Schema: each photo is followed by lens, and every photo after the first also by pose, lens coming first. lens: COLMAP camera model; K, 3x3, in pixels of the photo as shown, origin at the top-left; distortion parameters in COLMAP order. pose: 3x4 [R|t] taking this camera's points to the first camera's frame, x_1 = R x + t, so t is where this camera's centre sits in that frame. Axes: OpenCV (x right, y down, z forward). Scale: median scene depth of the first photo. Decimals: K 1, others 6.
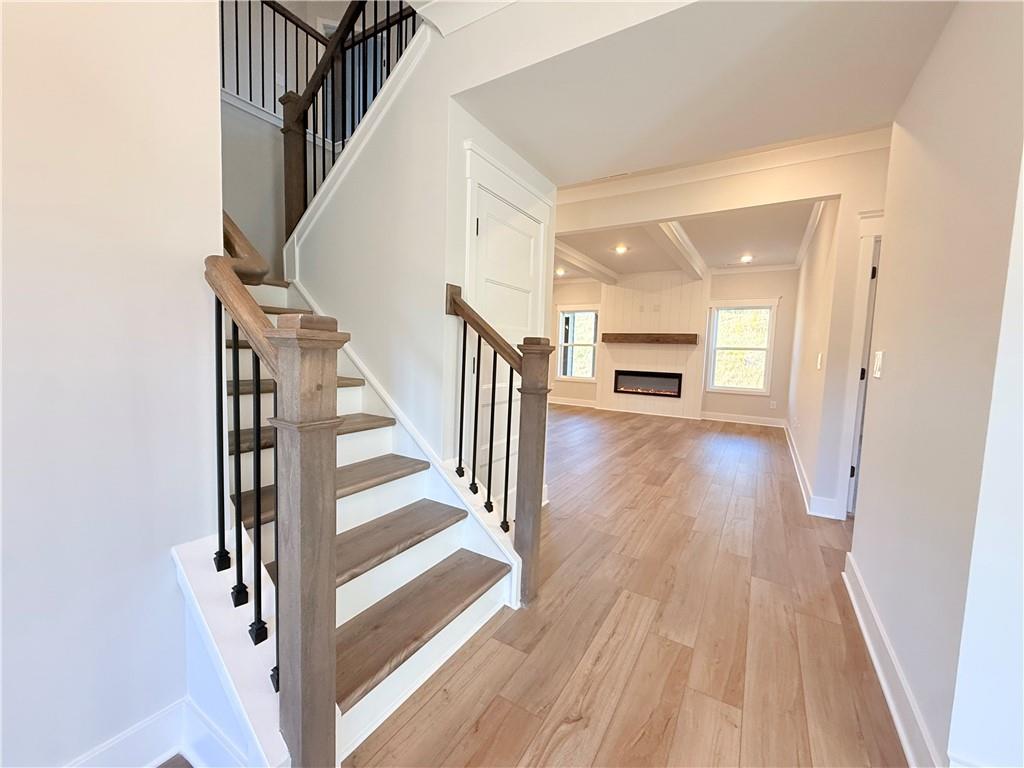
lens RADIAL K [[409.2, 0, 510.1], [0, 409.2, 383.0], [0, 0, 1]] dist [0.000508, 0.000277]
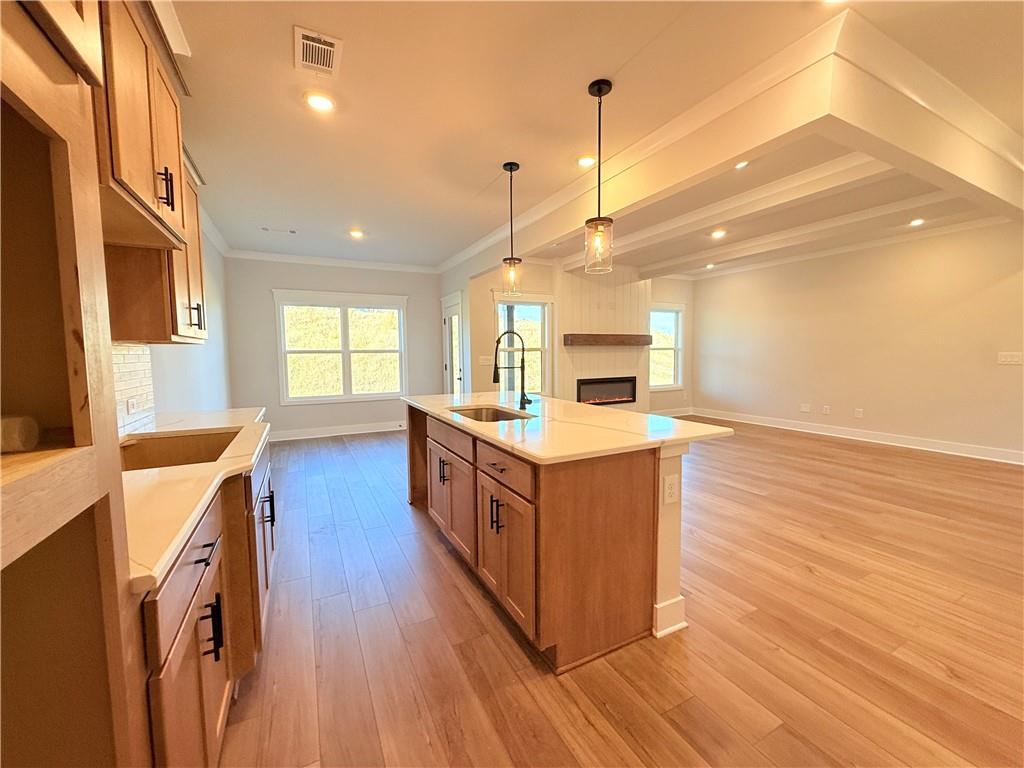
lens RADIAL K [[406.9, 0, 512.0], [0, 406.9, 384.0], [0, 0, 1]] dist [0.002348, 0.000471]
pose [[0.509665, -0.104598, 0.853991, -0.536962], [0.097089, 0.993234, 0.063710, -0.093412], [-0.854877, 0.050443, 0.516372, 0.750963]]
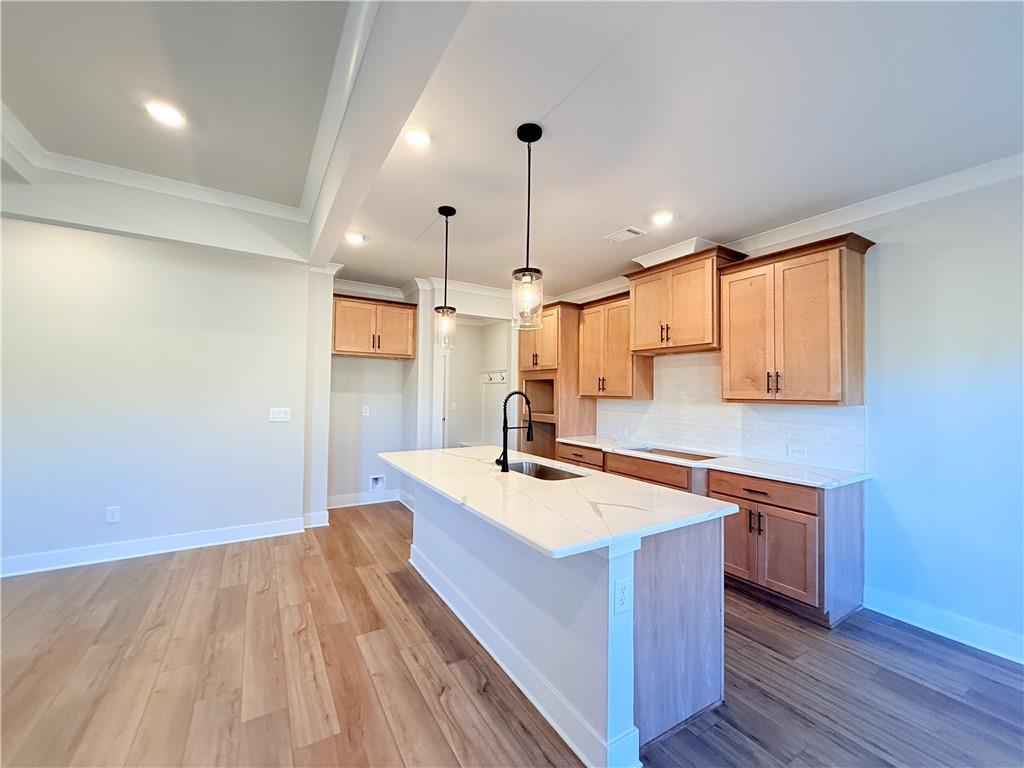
lens RADIAL K [[409.2, 0, 510.1], [0, 409.2, 383.0], [0, 0, 1]] dist [0.000508, 0.000277]
pose [[-0.444729, -0.060850, -0.893596, 0.070826], [-0.102689, 0.994575, -0.016620, -0.117272], [0.889759, 0.084371, -0.448565, 1.074794]]
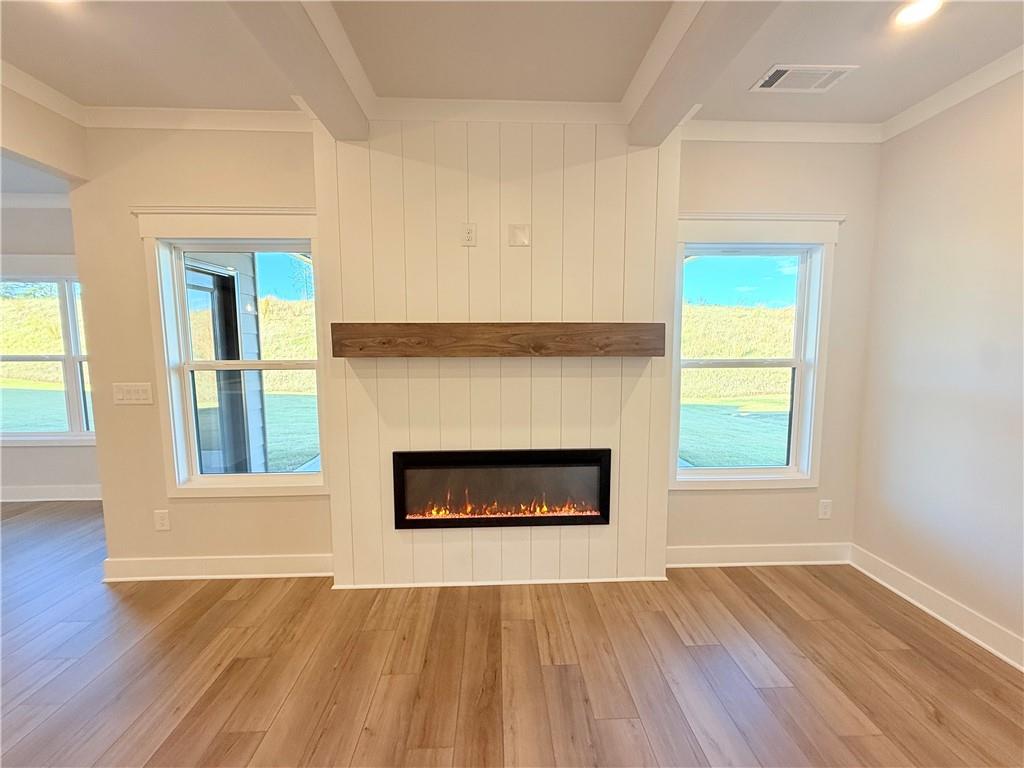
lens RADIAL K [[406.9, 0, 512.0], [0, 406.9, 384.0], [0, 0, 1]] dist [0.002348, 0.000471]
pose [[0.825422, -0.091000, 0.557134, 0.184077], [0.076171, 0.995850, 0.049806, -0.093978], [-0.559354, 0.001327, 0.828928, 0.773751]]
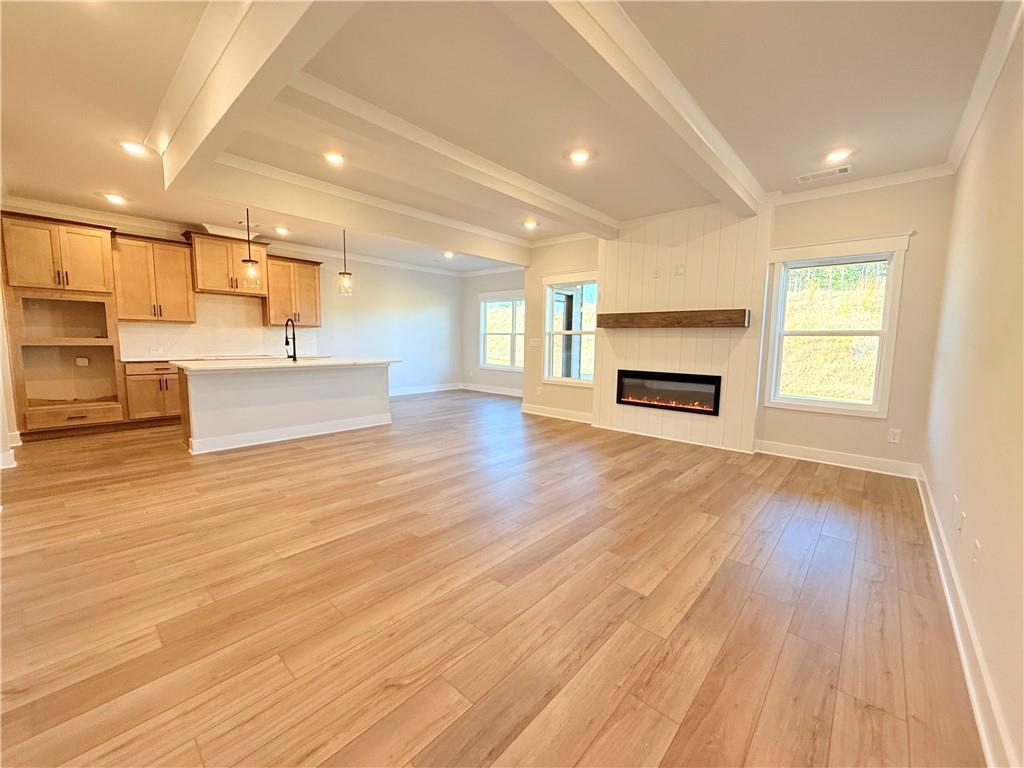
lens RADIAL K [[409.2, 0, 510.1], [0, 409.2, 383.0], [0, 0, 1]] dist [0.000508, 0.000277]
pose [[0.983385, -0.000236, -0.181530, 0.220896], [0.003992, 0.999785, 0.020323, -0.026011], [0.181486, -0.020710, 0.983175, 0.343708]]
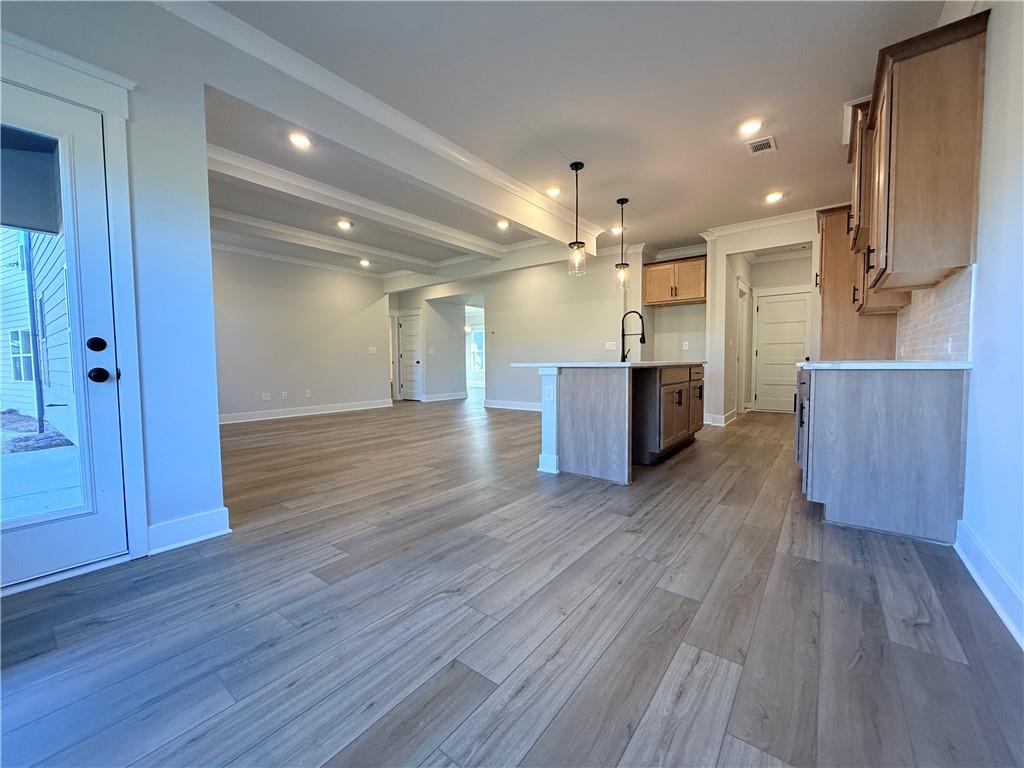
lens RADIAL K [[409.2, 0, 510.1], [0, 409.2, 383.0], [0, 0, 1]] dist [0.000508, 0.000277]
pose [[-0.994167, -0.030872, 0.103344, -0.142606], [-0.016483, 0.990394, 0.137286, -0.094100], [-0.106589, 0.134782, -0.985126, 1.478657]]
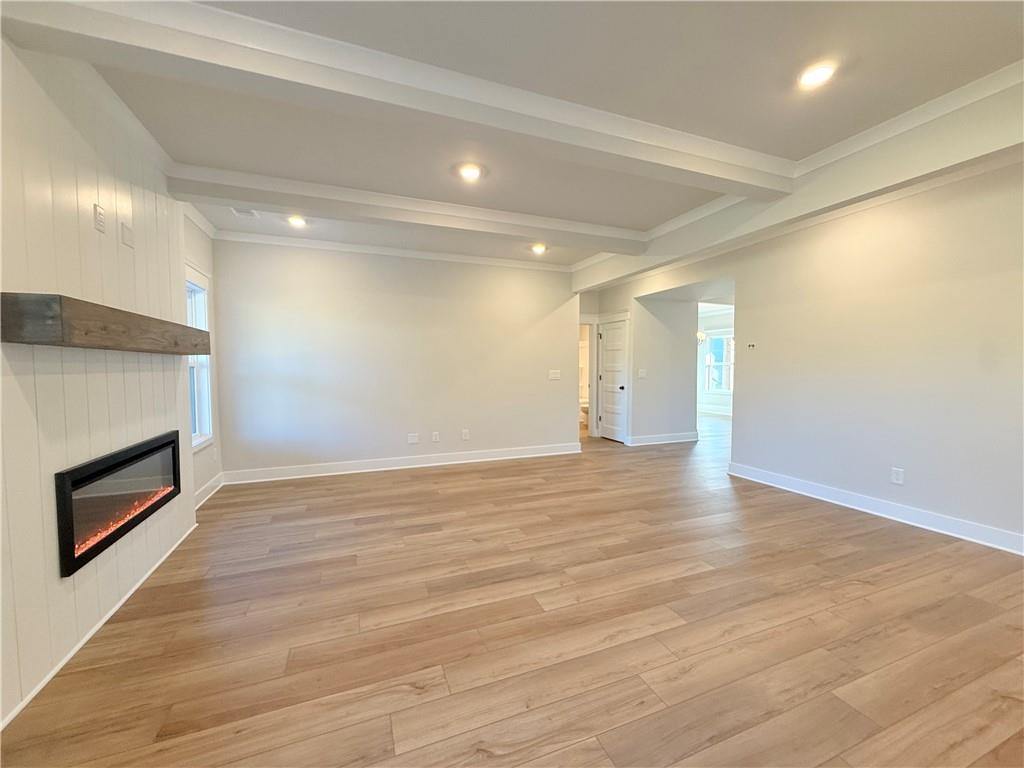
lens RADIAL K [[409.2, 0, 510.1], [0, 409.2, 383.0], [0, 0, 1]] dist [0.000508, 0.000277]
pose [[-0.801215, -0.055852, 0.595764, -0.060765], [0.024772, 0.991685, 0.126284, -0.107562], [-0.597863, 0.115939, -0.793170, 1.104428]]
